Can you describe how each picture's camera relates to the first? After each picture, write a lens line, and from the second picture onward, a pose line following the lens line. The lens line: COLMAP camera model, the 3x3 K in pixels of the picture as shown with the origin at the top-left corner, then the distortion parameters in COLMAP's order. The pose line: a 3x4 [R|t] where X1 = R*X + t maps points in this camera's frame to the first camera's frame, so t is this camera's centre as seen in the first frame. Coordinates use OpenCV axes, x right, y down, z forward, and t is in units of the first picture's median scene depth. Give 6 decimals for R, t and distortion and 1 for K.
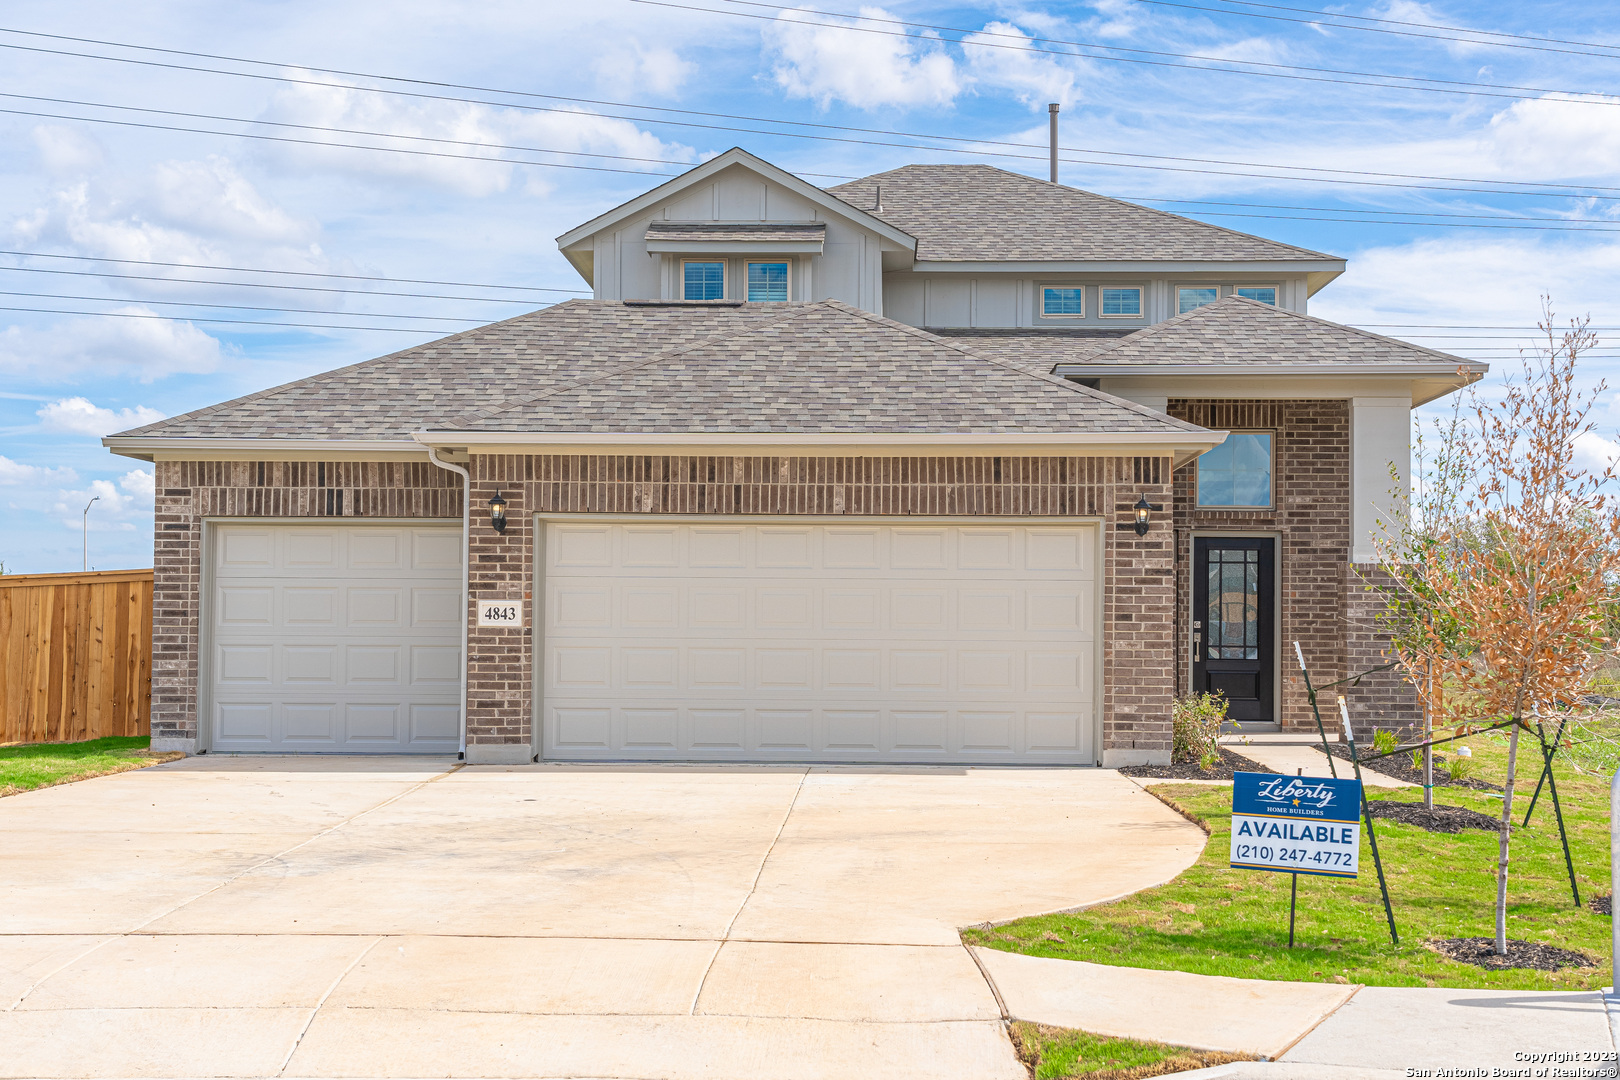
lens RADIAL K [[2048.3, 0, 821.1], [0, 2048.3, 555.3], [0, 0, 1]] dist [0.038953, 0.000000]
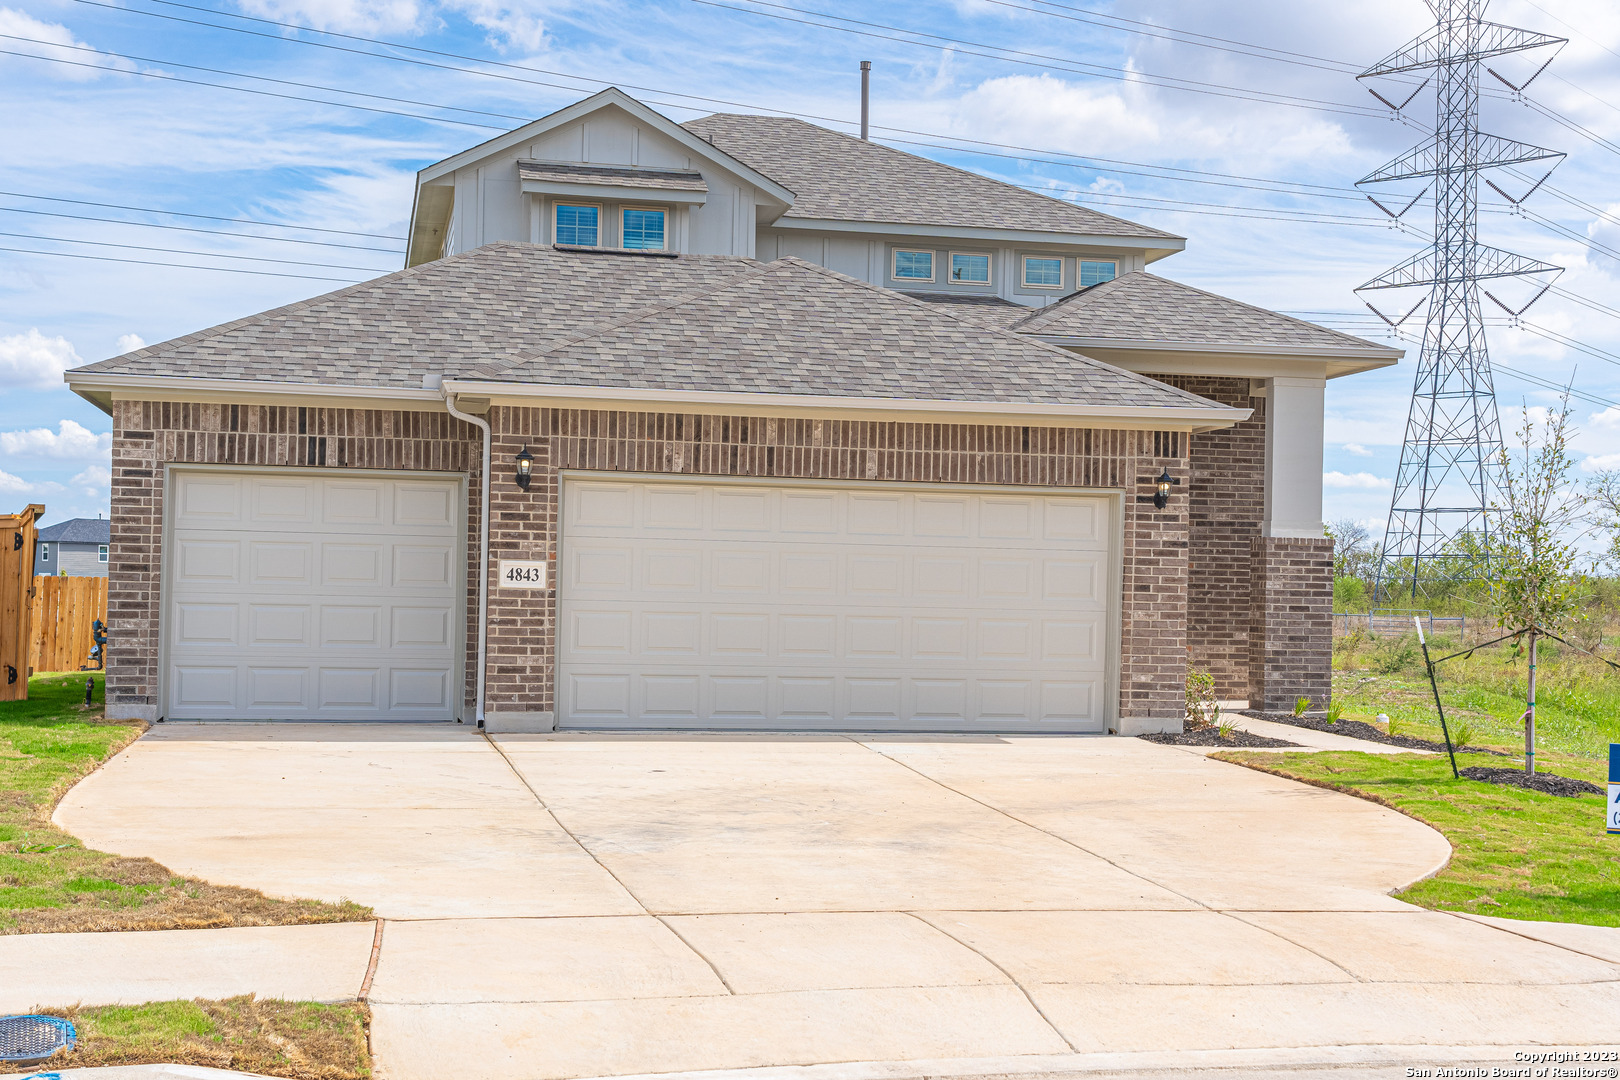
lens RADIAL K [[2123.4, 0, 822.7], [0, 2123.4, 555.2], [0, 0, 1]] dist [0.037854, 0.000000]
pose [[0.971961, 0.018107, 0.234442, -0.250139], [-0.023111, 0.999560, 0.018614, -0.002084], [-0.234002, -0.023511, 0.971952, 0.010363]]
